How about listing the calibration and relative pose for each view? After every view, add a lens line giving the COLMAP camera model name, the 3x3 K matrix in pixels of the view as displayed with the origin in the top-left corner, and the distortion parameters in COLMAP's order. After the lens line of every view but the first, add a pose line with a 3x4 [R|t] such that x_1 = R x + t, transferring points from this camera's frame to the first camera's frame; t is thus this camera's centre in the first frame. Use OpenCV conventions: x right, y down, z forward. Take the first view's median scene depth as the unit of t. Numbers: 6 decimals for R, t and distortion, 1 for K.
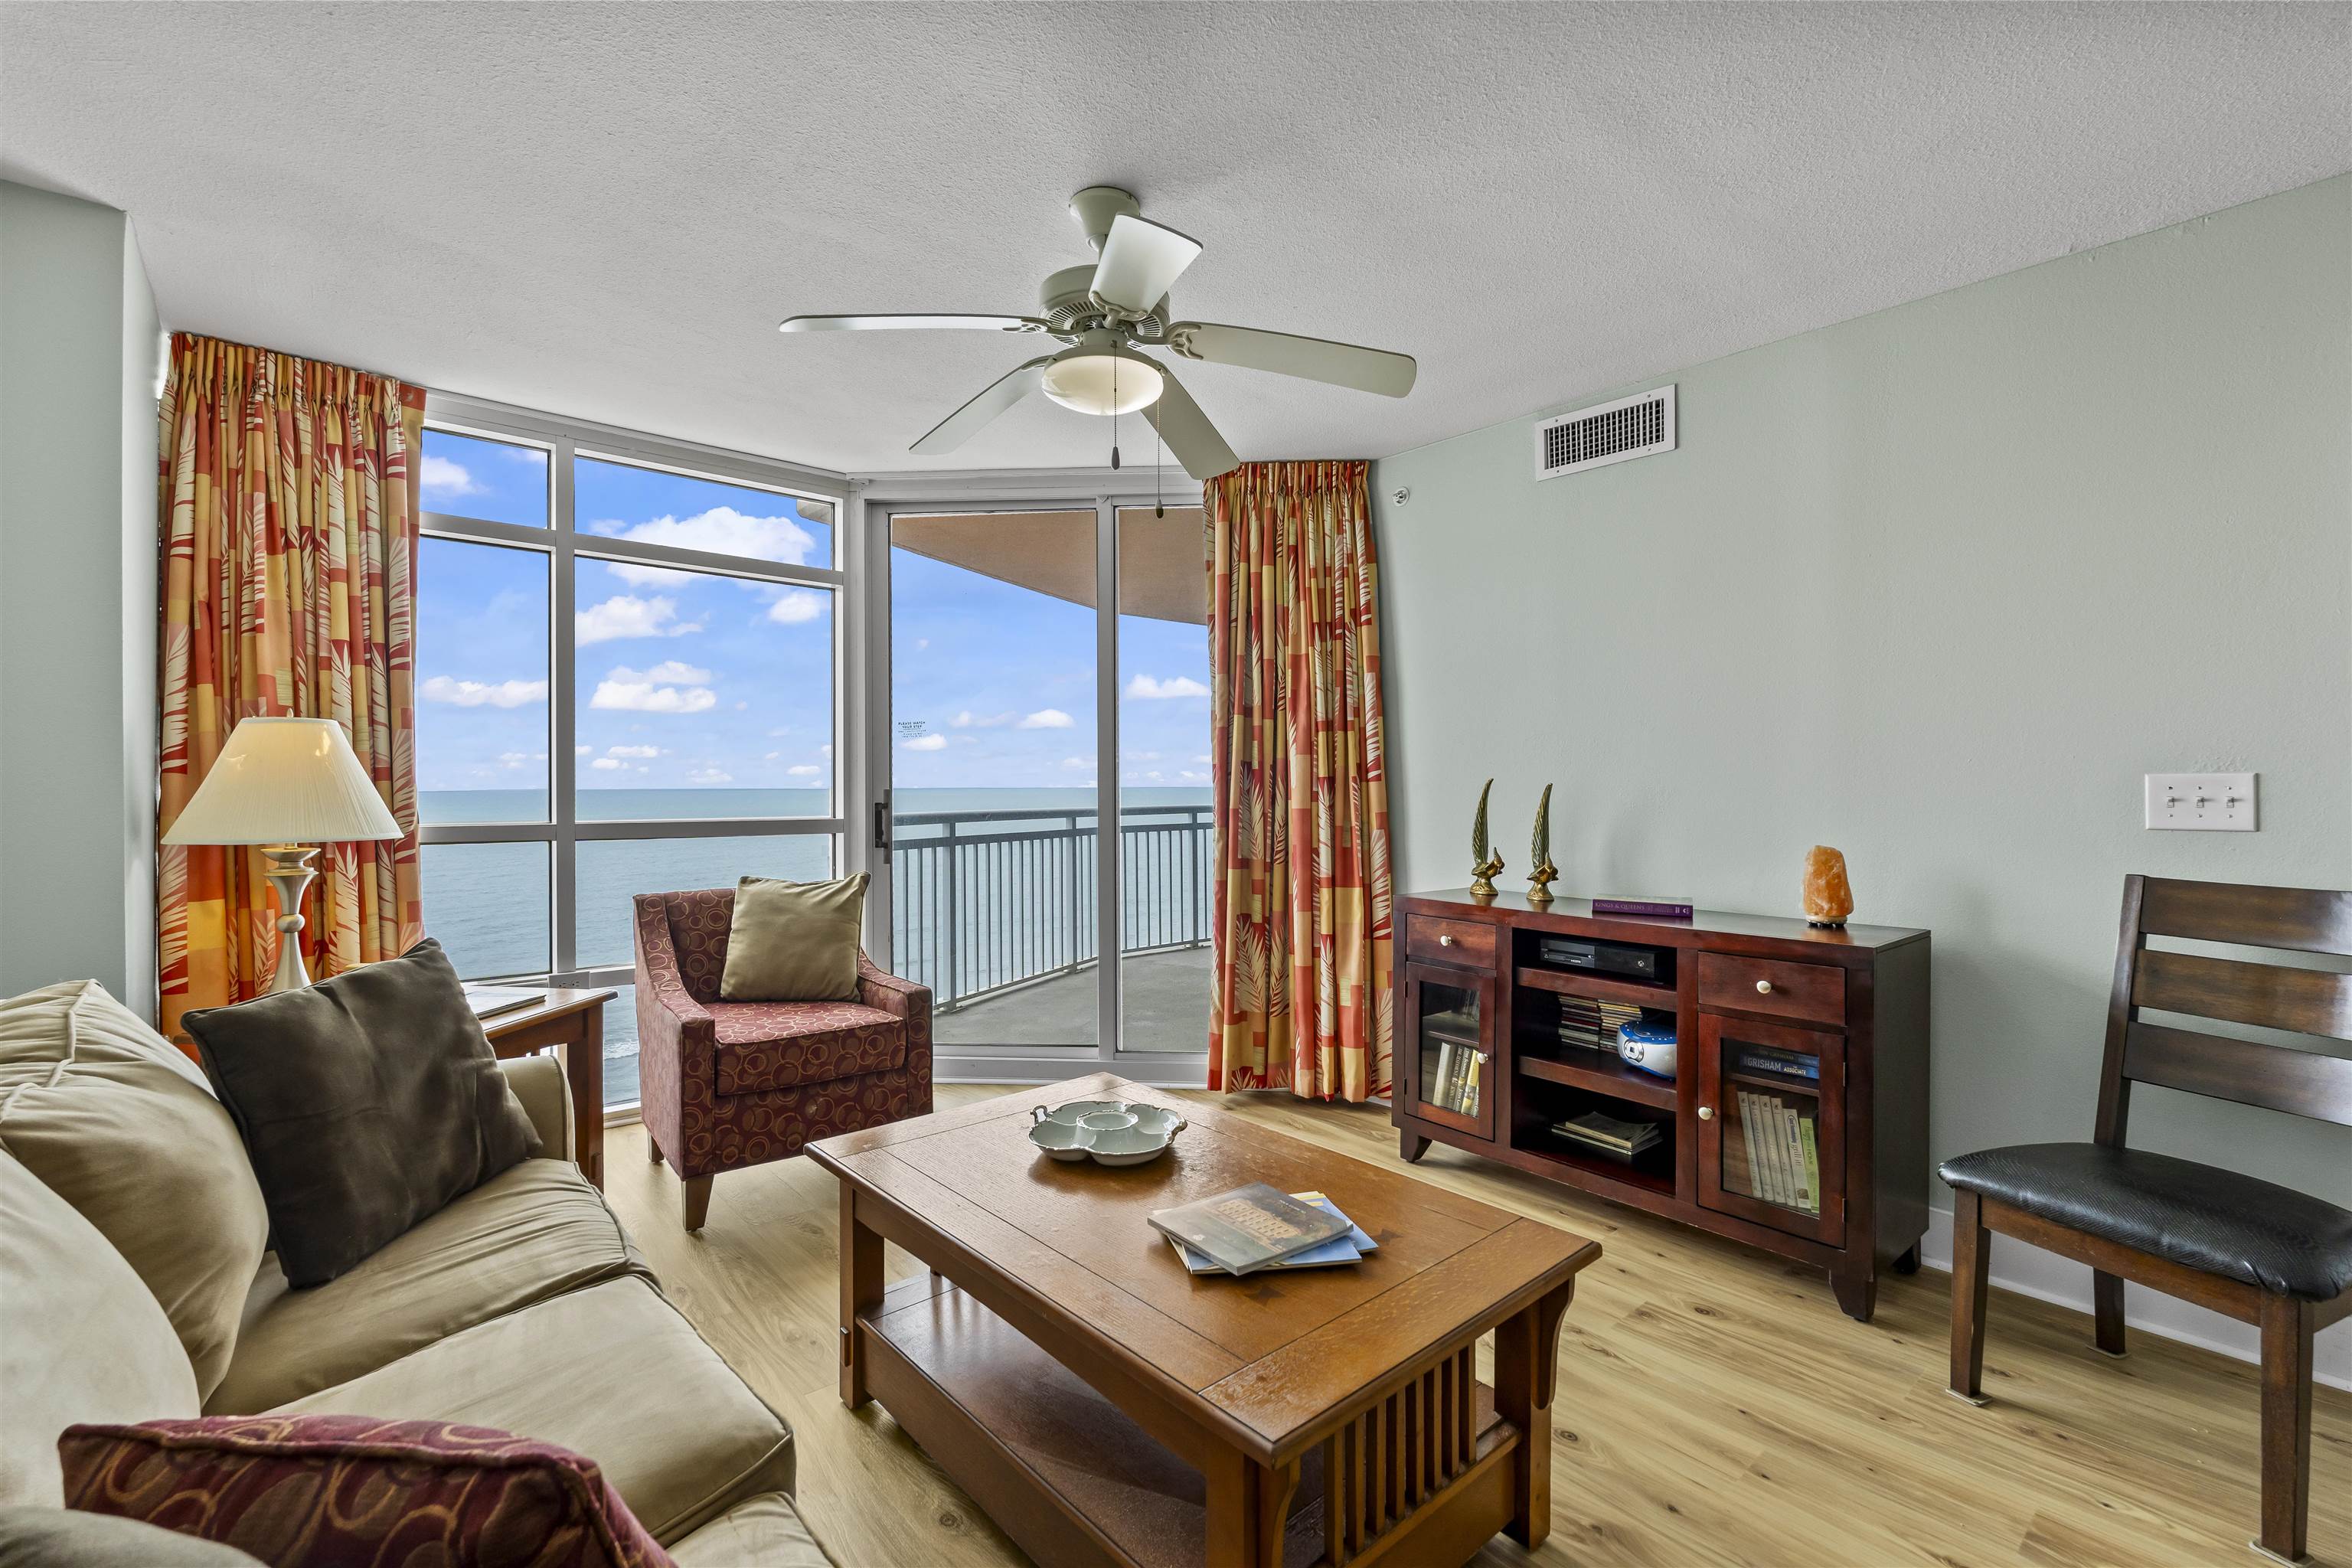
lens RADIAL K [[1024.9, 0, 1170.3], [0, 1024.9, 781.6], [0, 0, 1]] dist [-0.002160, 0.000038]
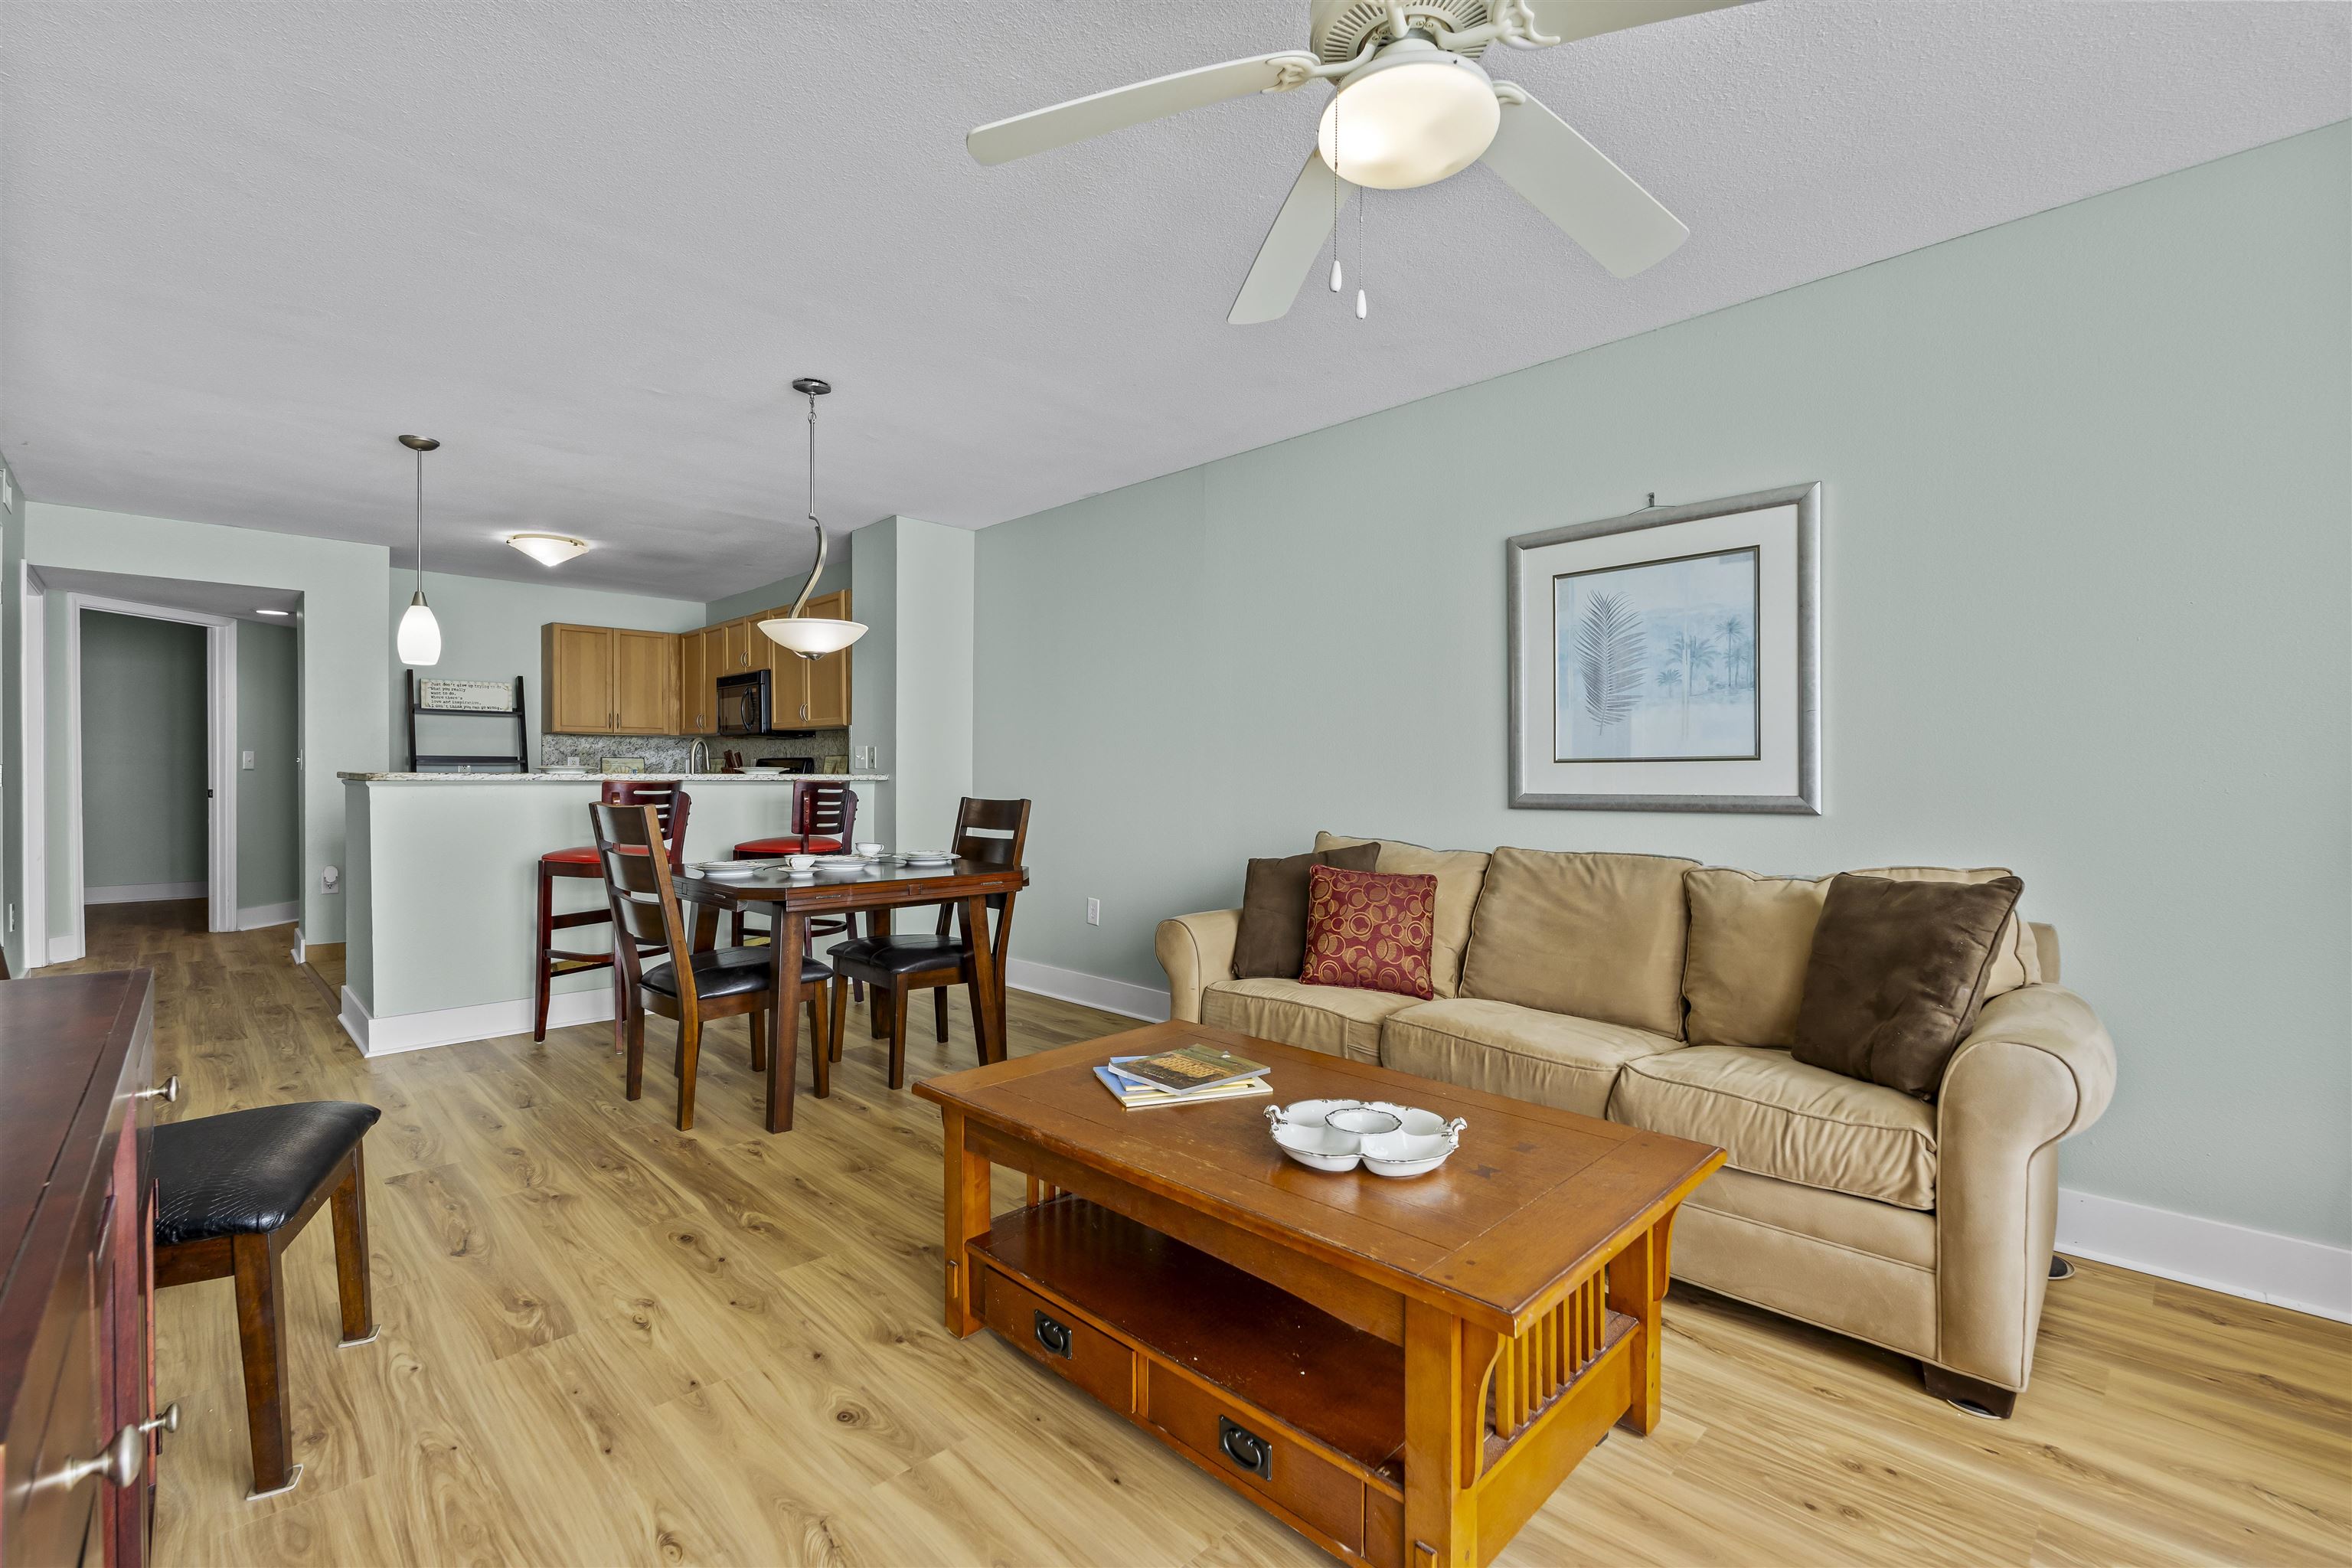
lens RADIAL K [[1024.9, 0, 1170.3], [0, 1024.9, 781.6], [0, 0, 1]] dist [-0.002160, 0.000038]
pose [[-0.997747, -0.002163, -0.067057, 0.096891], [-0.002754, 0.999958, 0.008722, 0.033666], [0.067035, 0.008887, -0.997711, 1.179774]]
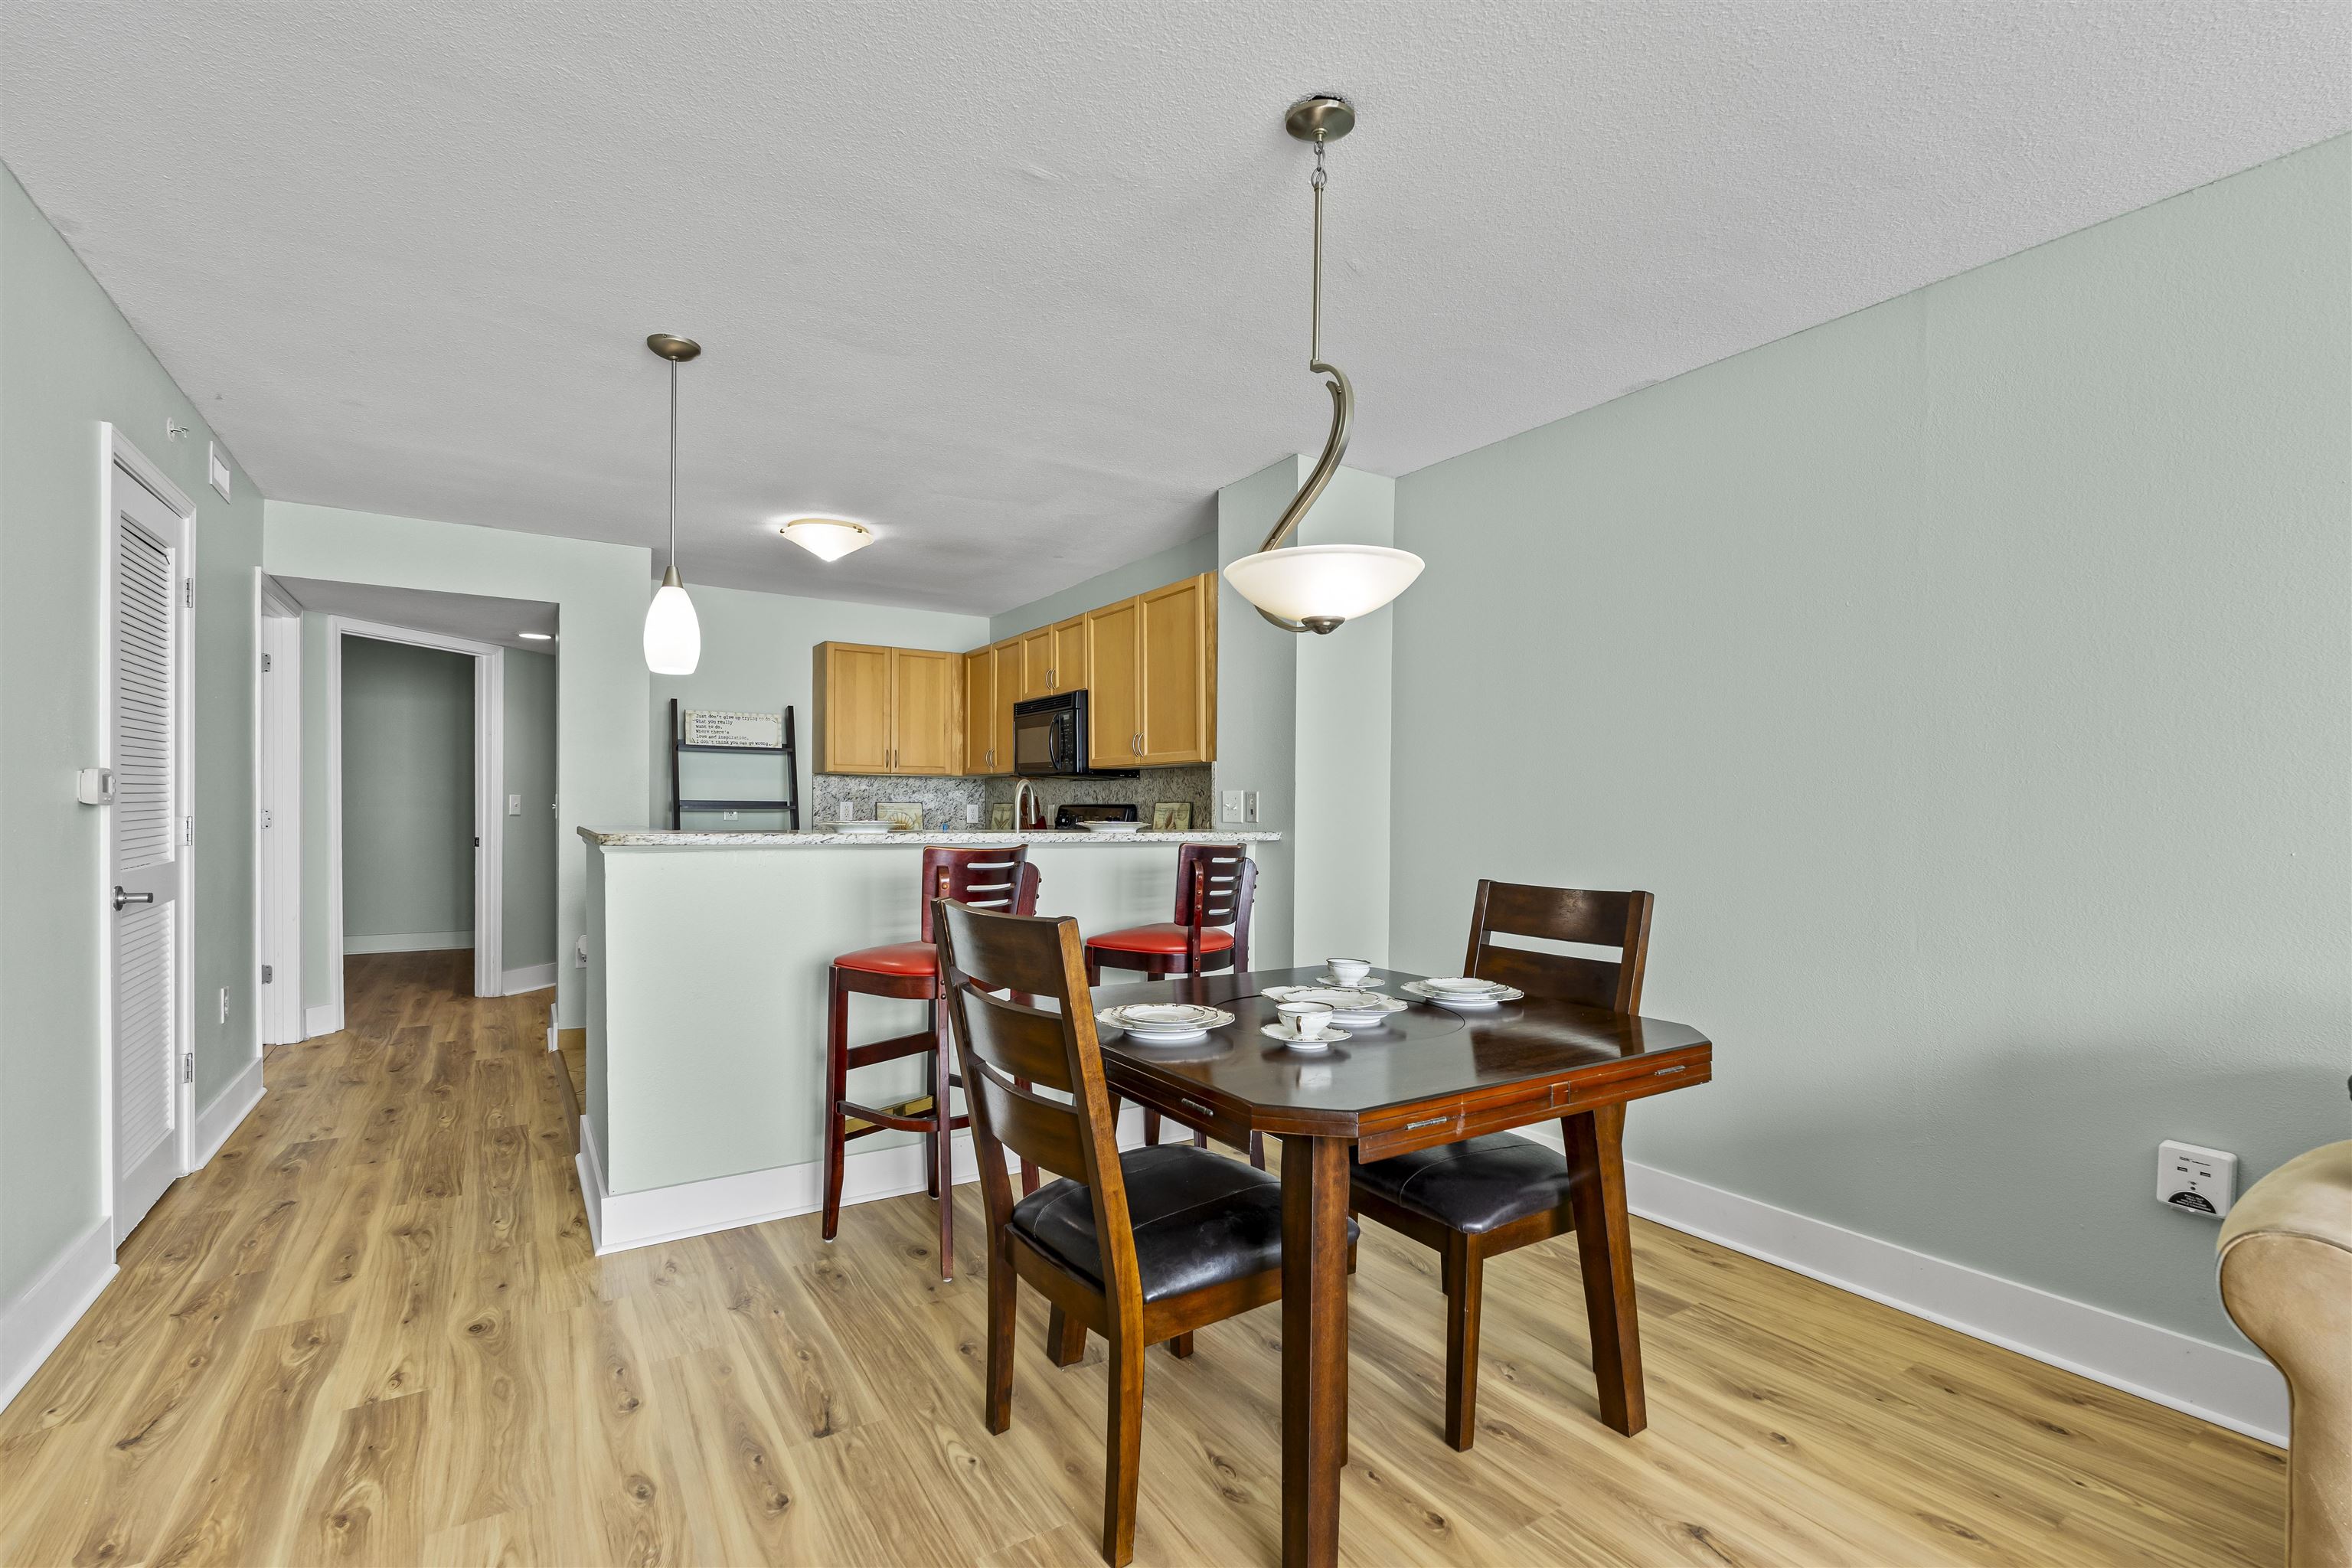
lens RADIAL K [[1035.1, 0, 1166.8], [0, 1035.1, 821.6], [0, 0, 1]] dist [-0.002170, -0.000090]
pose [[-0.990481, -0.008974, 0.137354, 0.419992], [-0.007616, 0.999917, 0.010413, 0.014139], [-0.137436, 0.009268, -0.990467, 0.635937]]
